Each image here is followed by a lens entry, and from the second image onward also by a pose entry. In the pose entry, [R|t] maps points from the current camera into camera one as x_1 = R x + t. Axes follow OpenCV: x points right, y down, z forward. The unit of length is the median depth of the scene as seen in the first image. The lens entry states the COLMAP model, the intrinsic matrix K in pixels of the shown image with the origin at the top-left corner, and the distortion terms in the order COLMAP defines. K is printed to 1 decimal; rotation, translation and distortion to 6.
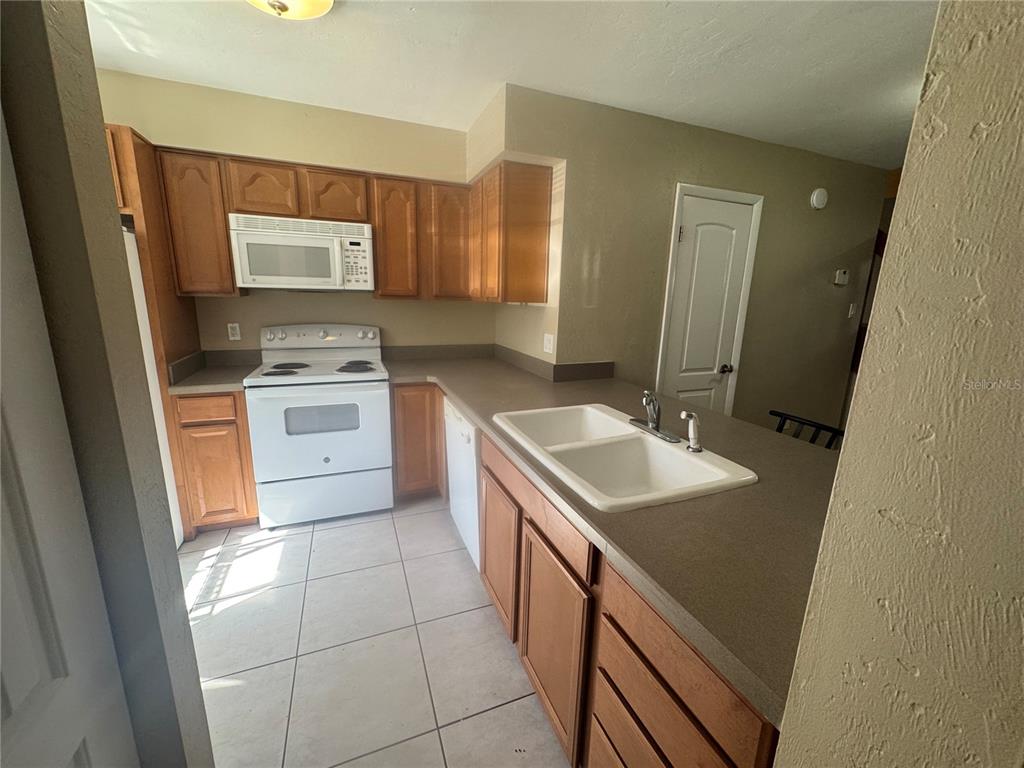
lens RADIAL K [[406.5, 0, 511.1], [0, 406.5, 384.8], [0, 0, 1]] dist [-0.002234, -0.000450]
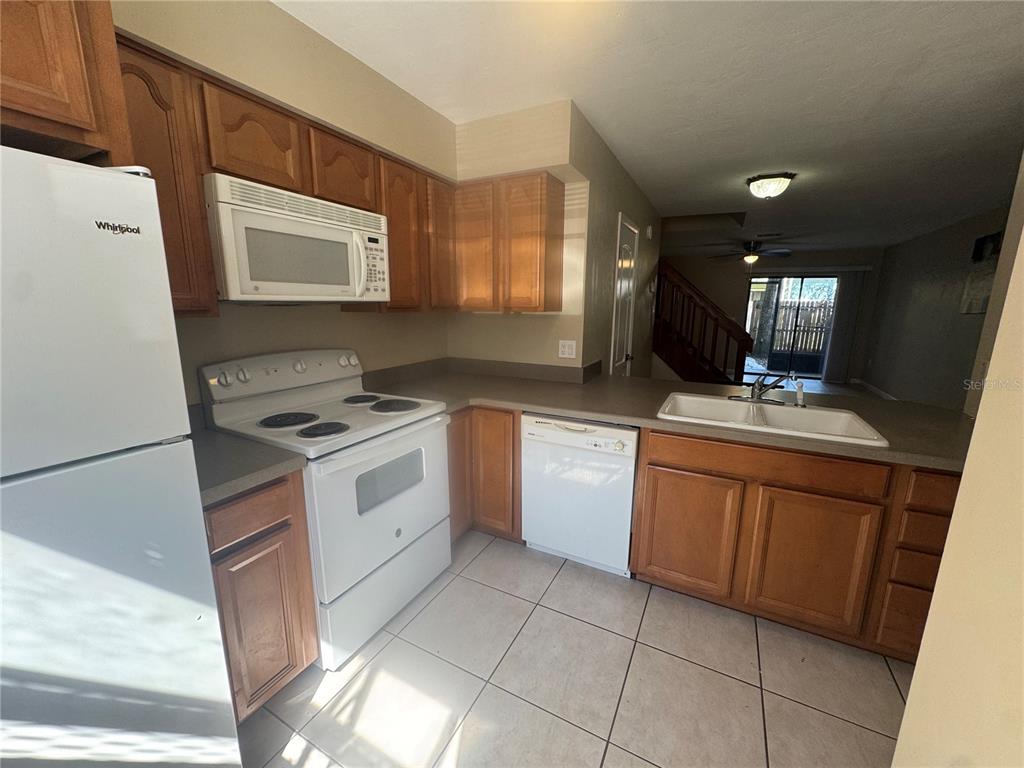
lens RADIAL K [[406.5, 0, 510.2], [0, 406.5, 384.8], [0, 0, 1]] dist [-0.002234, -0.000450]
pose [[0.760562, -0.144684, 0.632939, -0.699070], [0.149459, 0.987689, 0.046181, -0.080559], [-0.631829, 0.059475, 0.772823, 0.276373]]
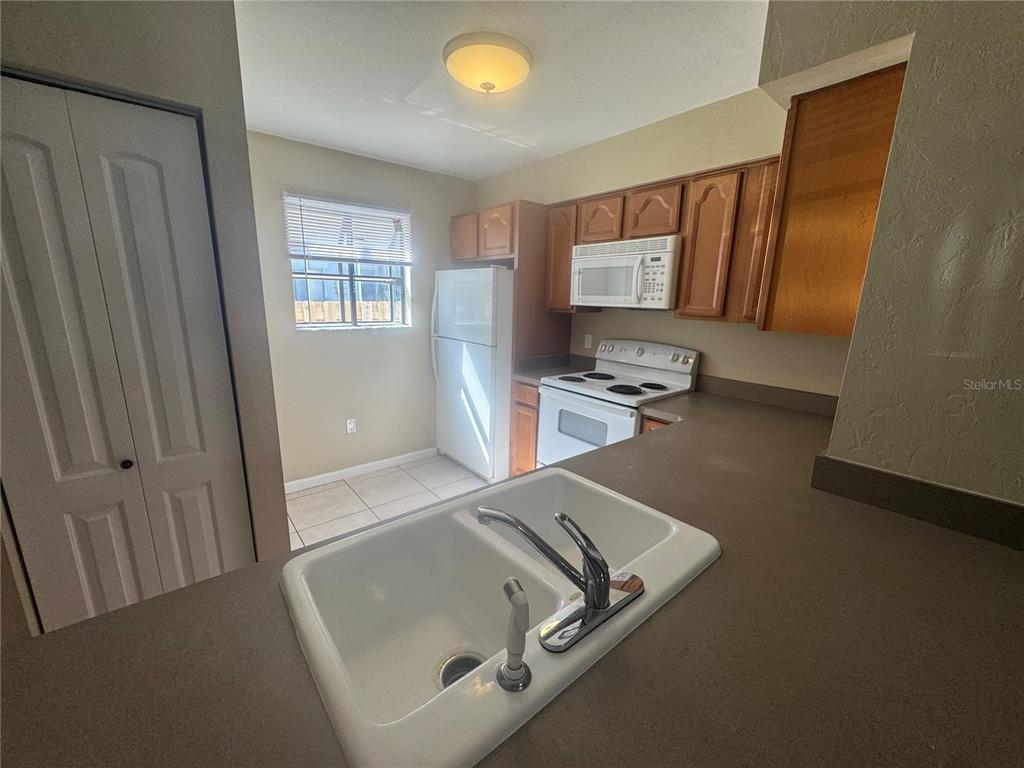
lens RADIAL K [[406.5, 0, 513.2], [0, 406.5, 384.1], [0, 0, 1]] dist [-0.002234, -0.000450]
pose [[0.311924, 0.185250, -0.931872, 0.430290], [-0.218850, 0.968442, 0.119265, -0.108893], [0.924558, 0.166739, 0.342622, 0.423863]]
